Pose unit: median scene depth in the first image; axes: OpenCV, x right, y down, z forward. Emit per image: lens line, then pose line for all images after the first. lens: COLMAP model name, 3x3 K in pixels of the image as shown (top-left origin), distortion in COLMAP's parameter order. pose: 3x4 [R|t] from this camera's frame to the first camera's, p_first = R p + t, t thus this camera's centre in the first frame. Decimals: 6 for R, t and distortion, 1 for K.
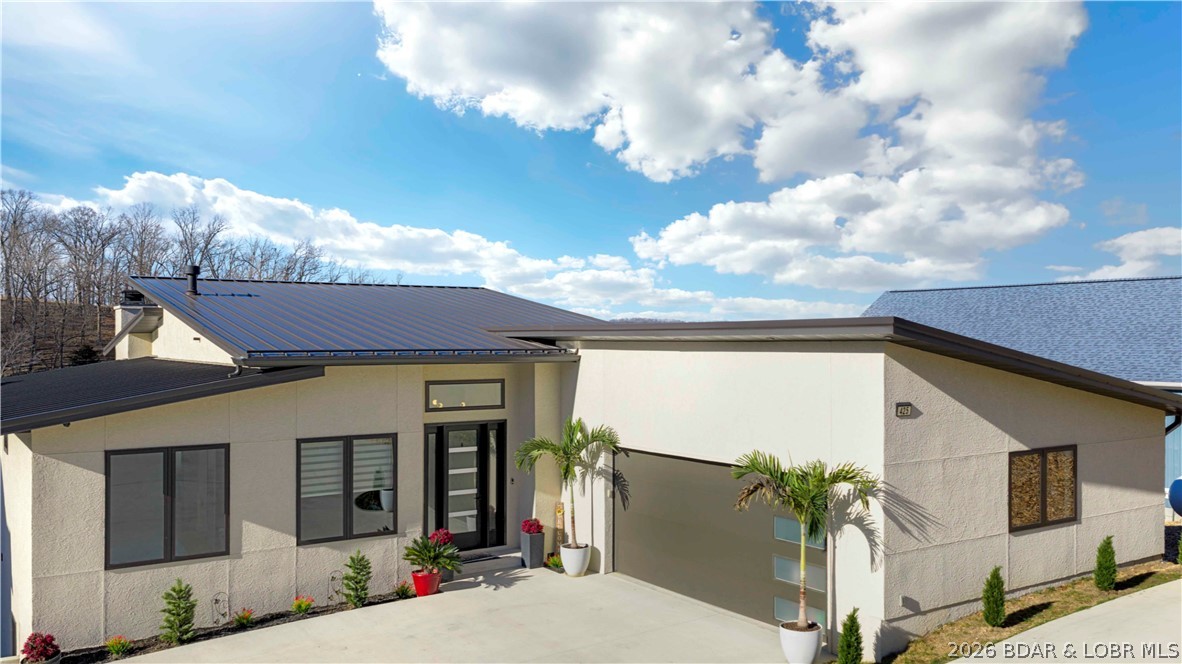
lens RADIAL K [[975.8, 0, 592.7], [0, 975.8, 342.0], [0, 0, 1]] dist [0.034078, -0.018212]
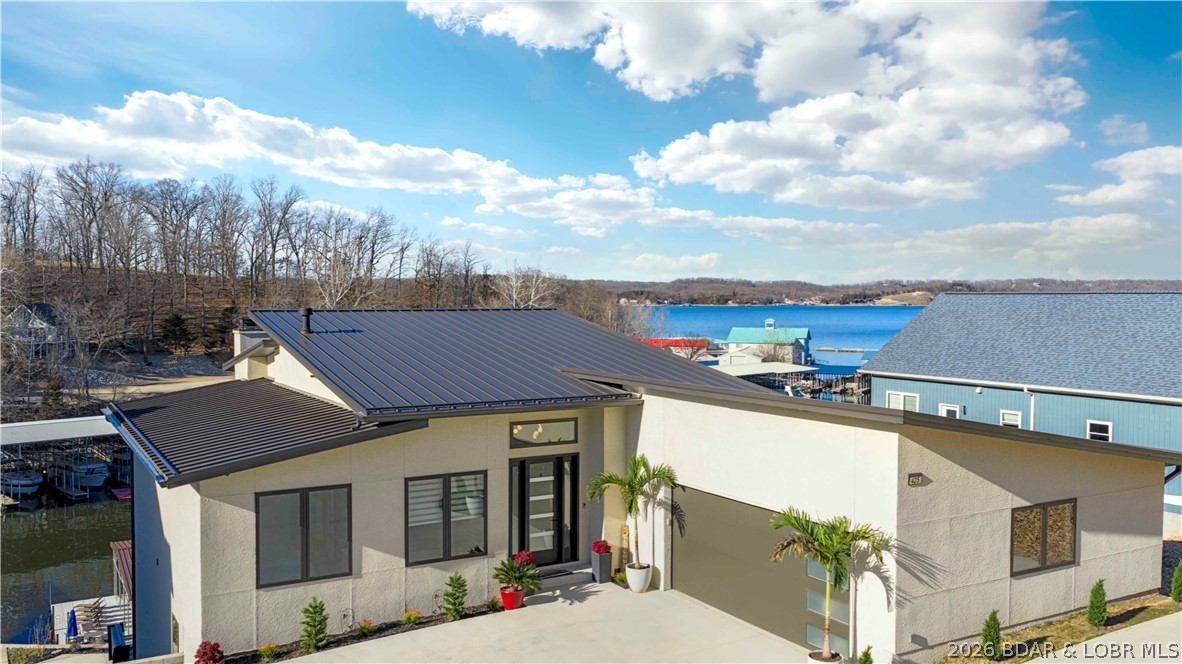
lens RADIAL K [[975.8, 0, 592.7], [0, 975.8, 342.0], [0, 0, 1]] dist [0.034078, -0.018212]
pose [[0.997763, 0.005506, -0.066623, 0.003932], [-0.002701, 0.999108, 0.042131, -0.114952], [0.066796, -0.041856, 0.996888, -0.161437]]
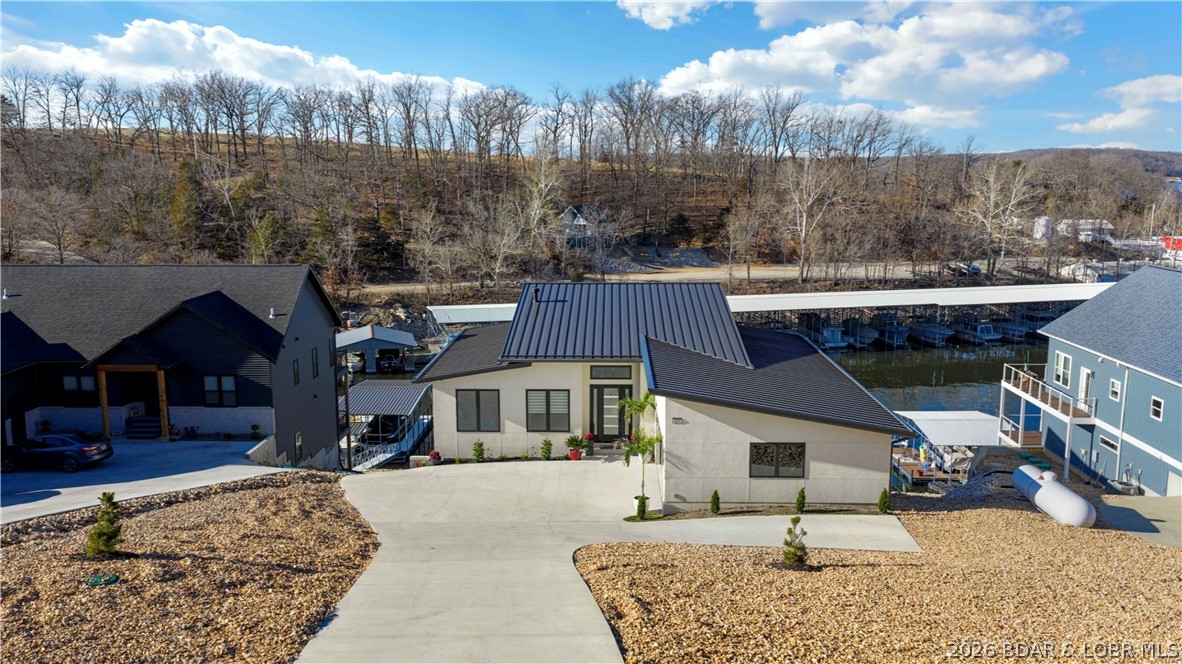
lens RADIAL K [[975.8, 0, 592.7], [0, 975.8, 342.0], [0, 0, 1]] dist [0.034078, -0.018212]
pose [[0.812708, 0.098487, -0.574287, 1.195212], [-0.001015, 0.985849, 0.167631, -0.417311], [0.582670, -0.135652, 0.801308, -0.821020]]
